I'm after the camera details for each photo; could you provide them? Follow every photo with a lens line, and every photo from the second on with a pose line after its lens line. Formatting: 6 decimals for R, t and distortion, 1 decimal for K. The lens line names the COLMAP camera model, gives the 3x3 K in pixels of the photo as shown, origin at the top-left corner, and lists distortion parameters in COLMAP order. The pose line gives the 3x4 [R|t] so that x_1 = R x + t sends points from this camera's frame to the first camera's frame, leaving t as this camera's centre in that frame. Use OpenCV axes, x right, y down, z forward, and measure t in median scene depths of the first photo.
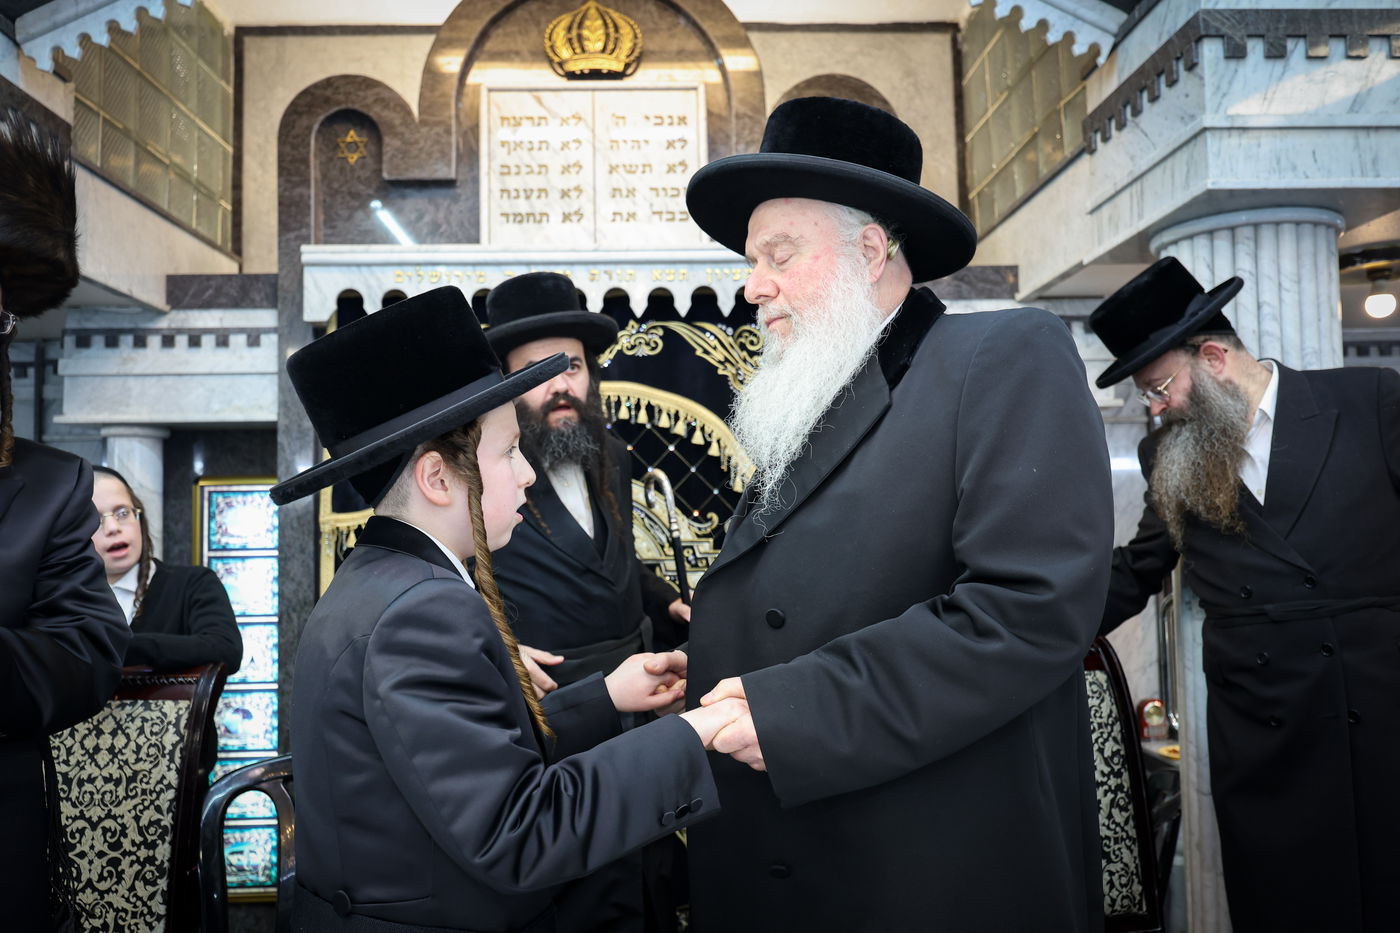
lens RADIAL K [[1130.9, 0, 682.7], [0, 1130.9, 461.0], [0, 0, 1]] dist [0.013440, -0.005139]
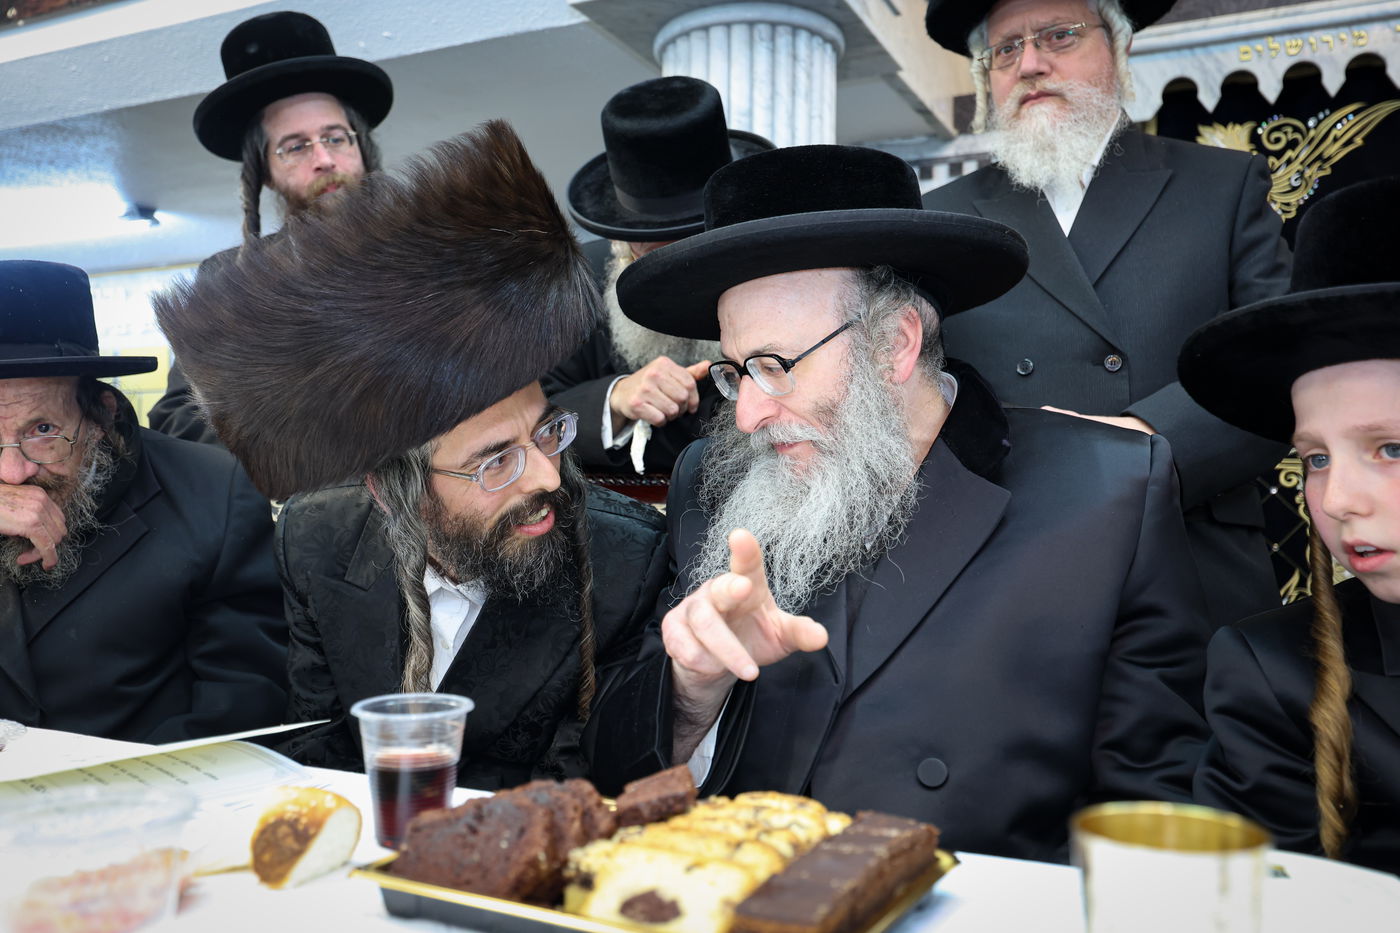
lens RADIAL K [[1176.2, 0, 700.0], [0, 1176.2, 466.5], [0, 0, 1]] dist [0.002057, 0.000060]
pose [[0.886374, 0.015606, -0.462707, -0.195206], [0.005362, 0.999019, 0.043967, 0.089747], [0.462939, -0.041452, 0.885421, 0.059649]]
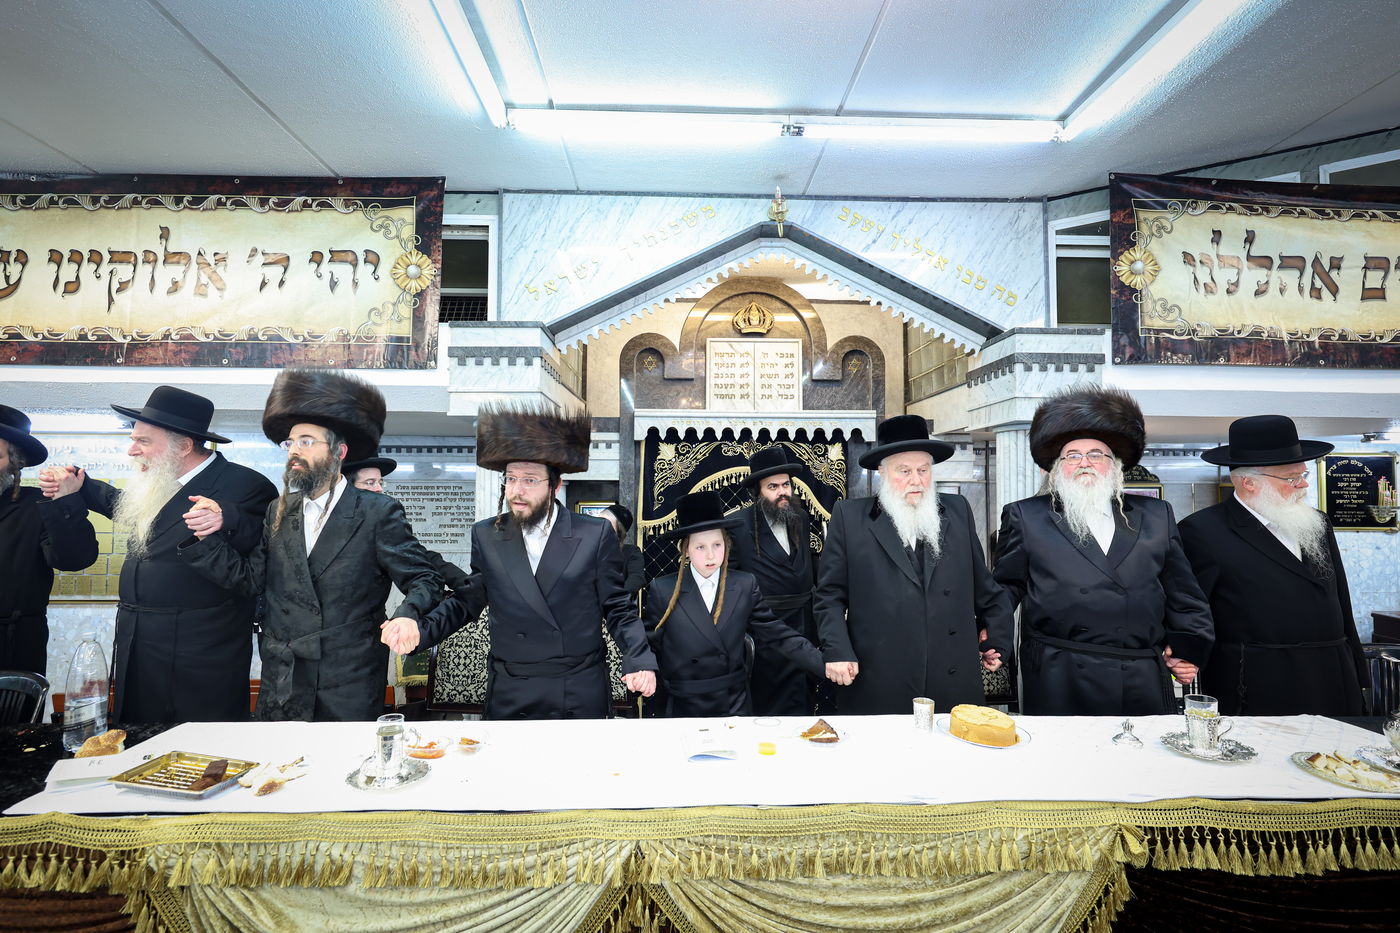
lens RADIAL K [[665.4, 0, 694.1], [0, 665.4, 466.3], [0, 0, 1]] dist [0.004229, -0.001059]
pose [[0.999694, 0.023057, -0.008906, -0.187086], [-0.022877, 0.999543, 0.019770, -0.095148], [0.009357, -0.019561, 0.999765, -0.387355]]
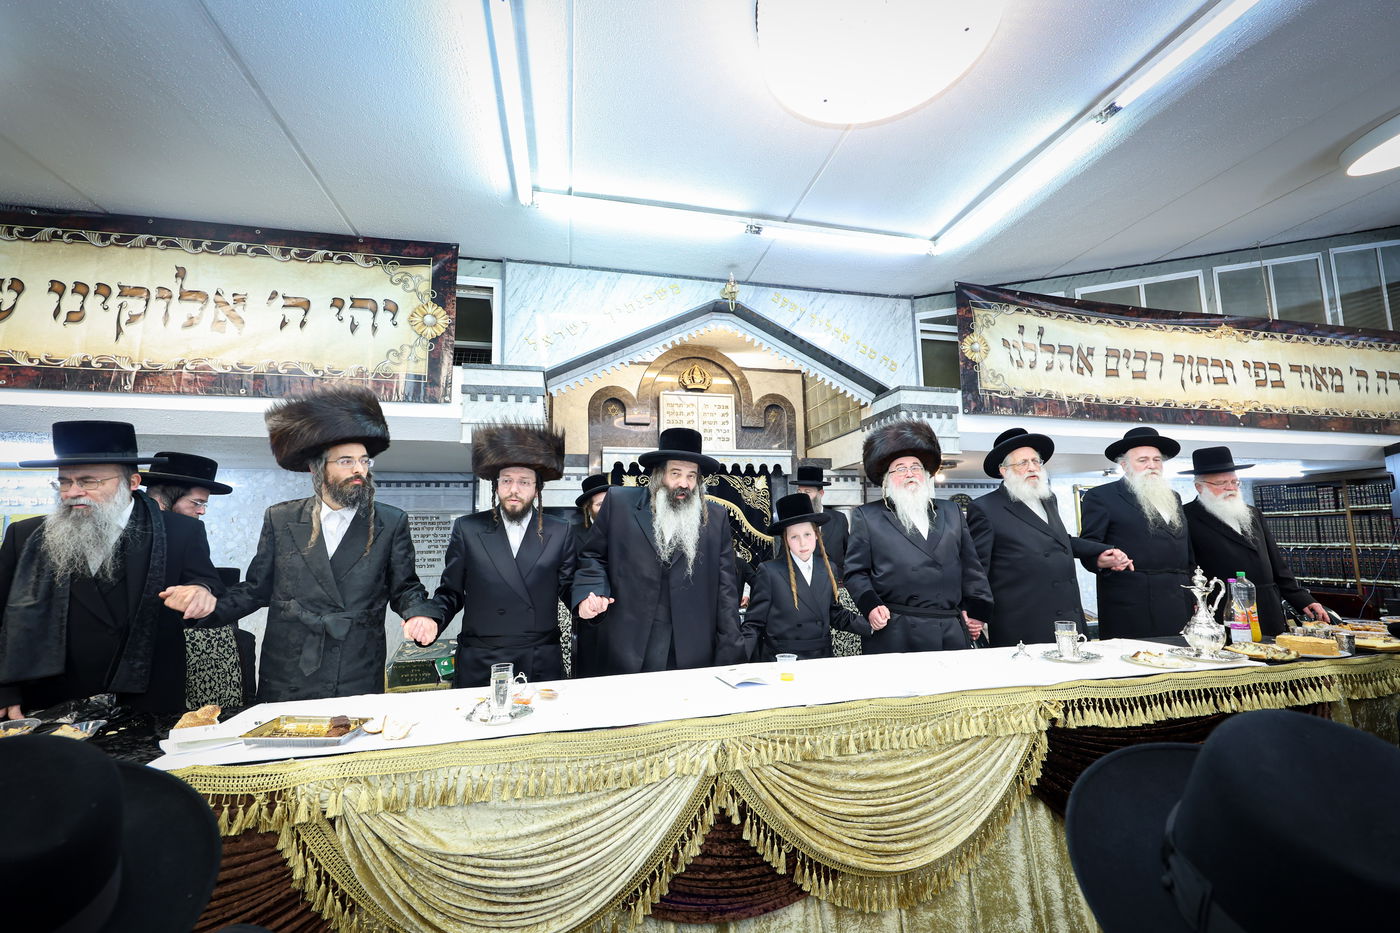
lens RADIAL K [[561.3, 0, 707.2], [0, 561.3, 483.6], [0, 0, 1]] dist [0.000137, -0.000469]
pose [[0.980116, 0.019721, 0.197441, -0.341812], [-0.010637, 0.998840, -0.046963, -0.030593], [-0.198138, 0.043929, 0.979189, -0.429636]]
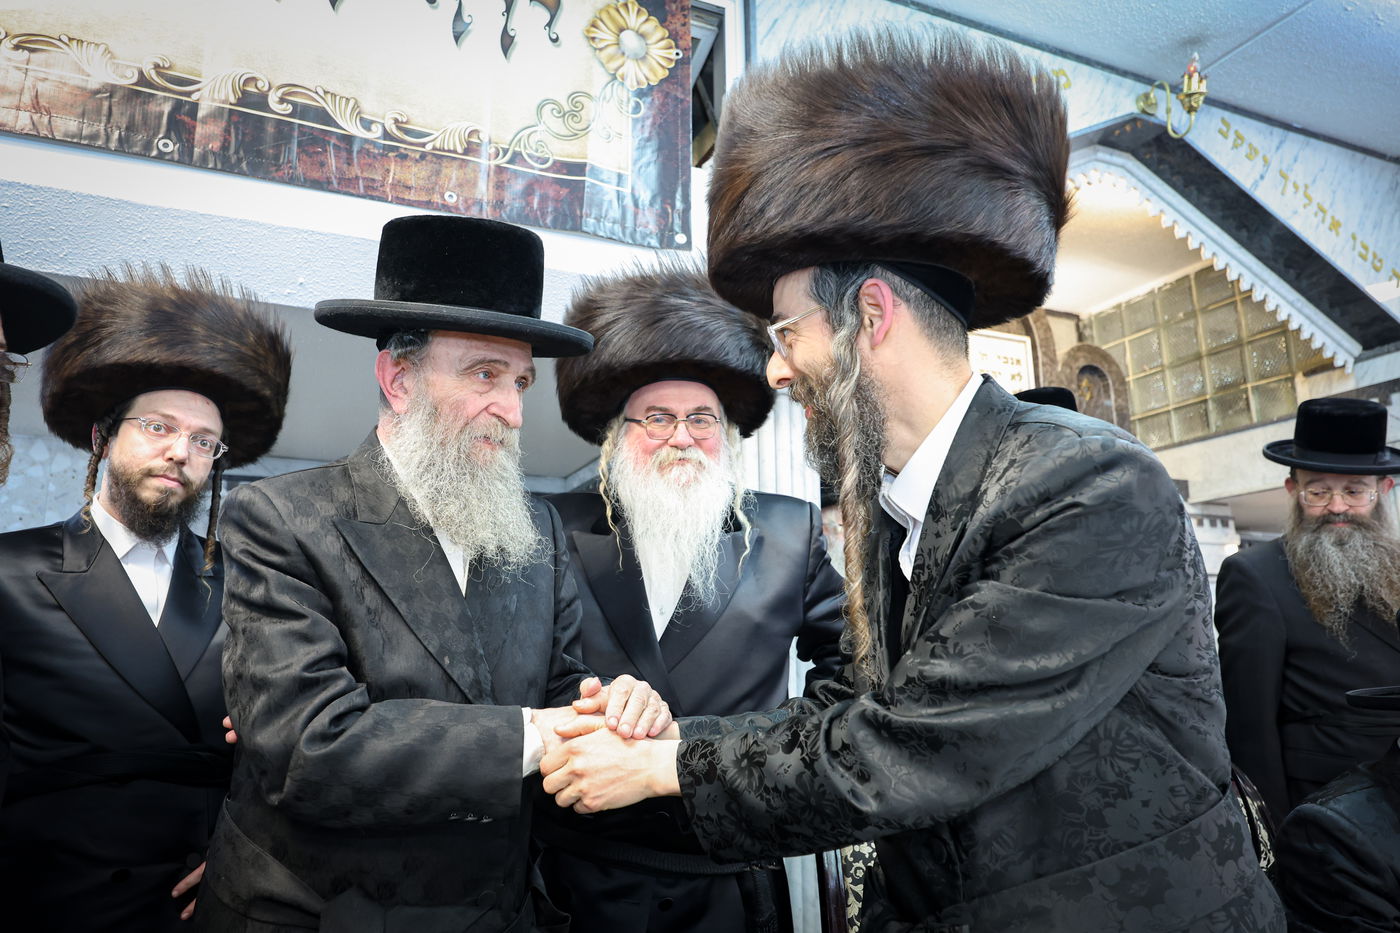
lens RADIAL K [[952.4, 0, 695.5], [0, 952.4, 472.8], [0, 0, 1]] dist [-0.001254, 0.004377]
pose [[0.931550, 0.085087, 0.353519, -0.809859], [-0.034893, 0.988667, -0.146013, 0.031215], [-0.361936, 0.123683, 0.923961, 0.044579]]
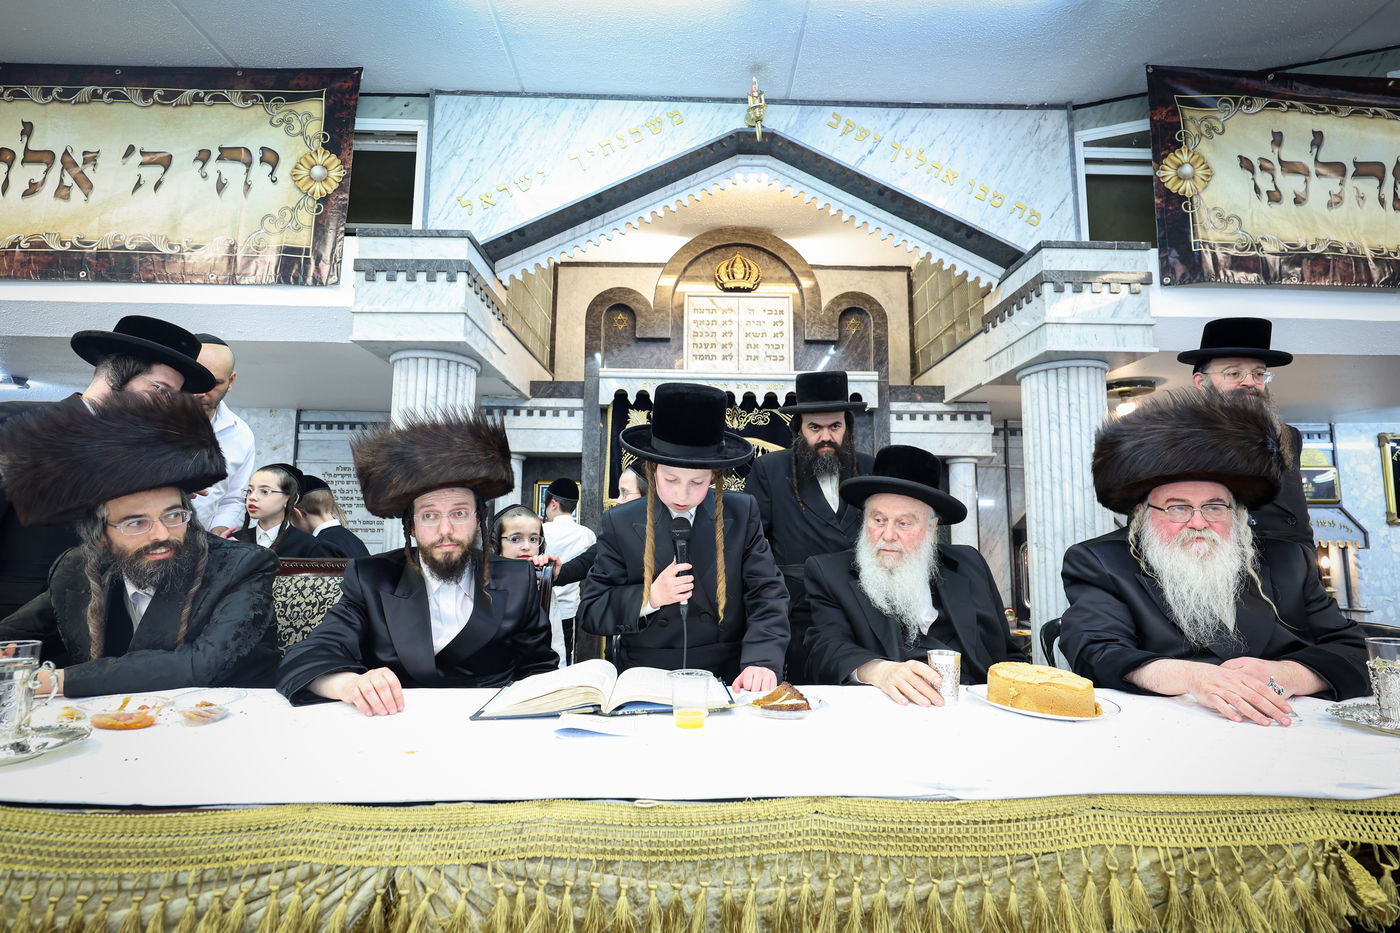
lens RADIAL K [[645.8, 0, 705.9], [0, 645.8, 465.1], [0, 0, 1]] dist [0.002939, -0.000687]
pose [[0.999565, 0.024829, -0.015890, -0.113288], [-0.025633, 0.998291, -0.052525, 0.042803], [0.014558, 0.052909, 0.998493, -0.162868]]
